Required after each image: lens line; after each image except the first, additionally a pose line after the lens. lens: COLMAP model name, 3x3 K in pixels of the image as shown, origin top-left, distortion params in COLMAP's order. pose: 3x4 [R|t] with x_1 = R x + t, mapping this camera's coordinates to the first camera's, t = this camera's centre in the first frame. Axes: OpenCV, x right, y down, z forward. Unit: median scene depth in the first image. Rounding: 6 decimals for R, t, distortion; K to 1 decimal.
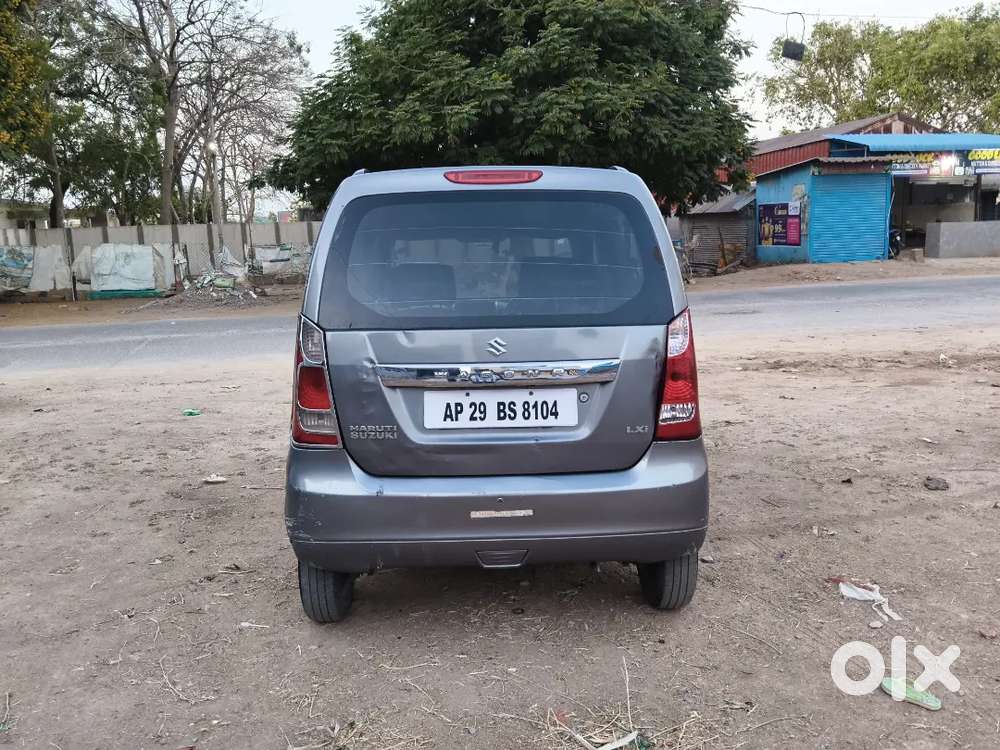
lens RADIAL K [[825.1, 0, 500.0], [0, 825.1, 375.0], [0, 0, 1]] dist [0.054875, -0.114961]
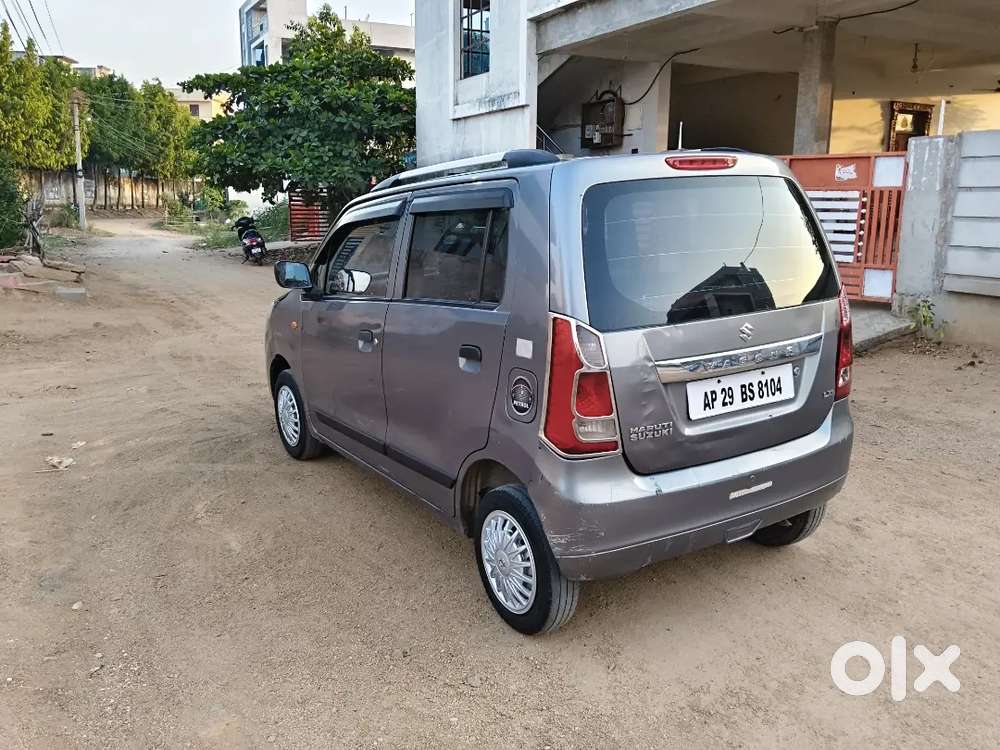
lens RADIAL K [[825.1, 0, 500.0], [0, 825.1, 375.0], [0, 0, 1]] dist [0.054875, -0.114961]
pose [[0.868863, -0.118723, 0.480606, -0.764396], [0.085513, 0.992217, 0.090511, -0.099982], [-0.487612, -0.037543, 0.872253, 0.237955]]
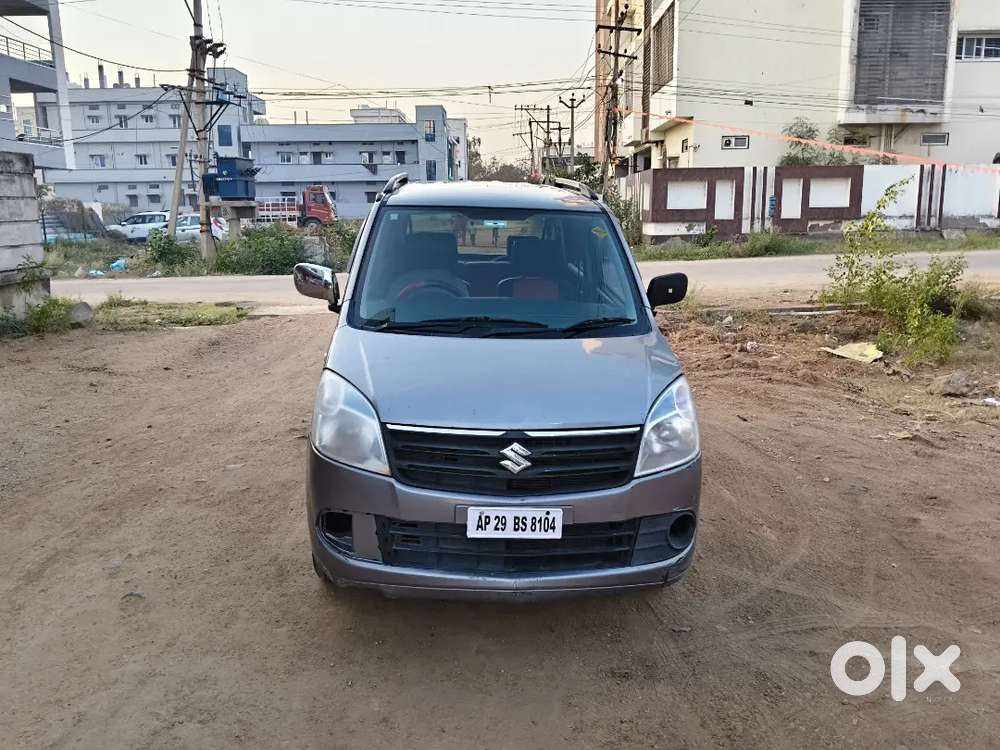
lens RADIAL K [[830.3, 0, 500.0], [0, 830.3, 375.0], [0, 0, 1]] dist [0.044558, -0.092633]
pose [[-0.999638, -0.011174, -0.024494, -0.012447], [-0.018806, 0.940860, 0.338273, -0.515133], [0.019266, 0.338611, -0.940729, 3.167098]]
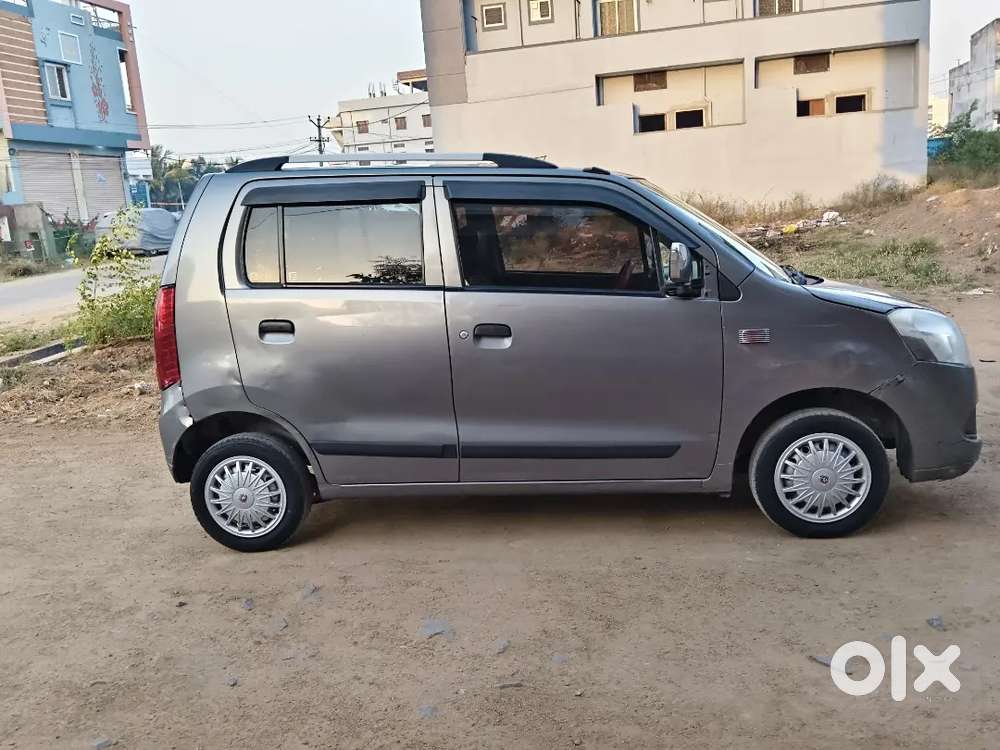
lens RADIAL K [[831.2, 0, 501.1], [0, 831.2, 380.6], [0, 0, 1]] dist [0.037431, -0.074351]
pose [[-0.167574, 0.192408, -0.966901, 1.445903], [-0.074040, 0.975544, 0.206959, -0.256594], [0.983075, 0.106270, -0.149230, 1.771628]]
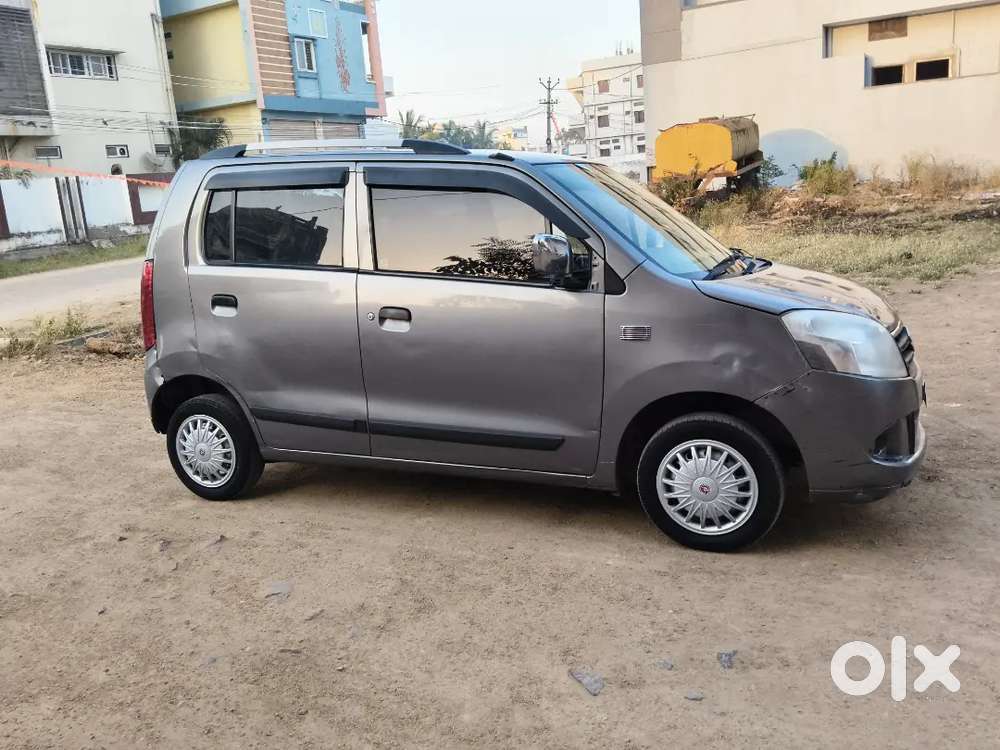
lens RADIAL K [[830.3, 0, 500.0], [0, 830.3, 375.0], [0, 0, 1]] dist [0.044558, -0.092633]
pose [[-0.443126, 0.210499, -0.871395, 1.299852], [-0.065121, 0.961914, 0.265481, -0.331288], [0.894091, 0.174388, -0.412542, 2.256070]]
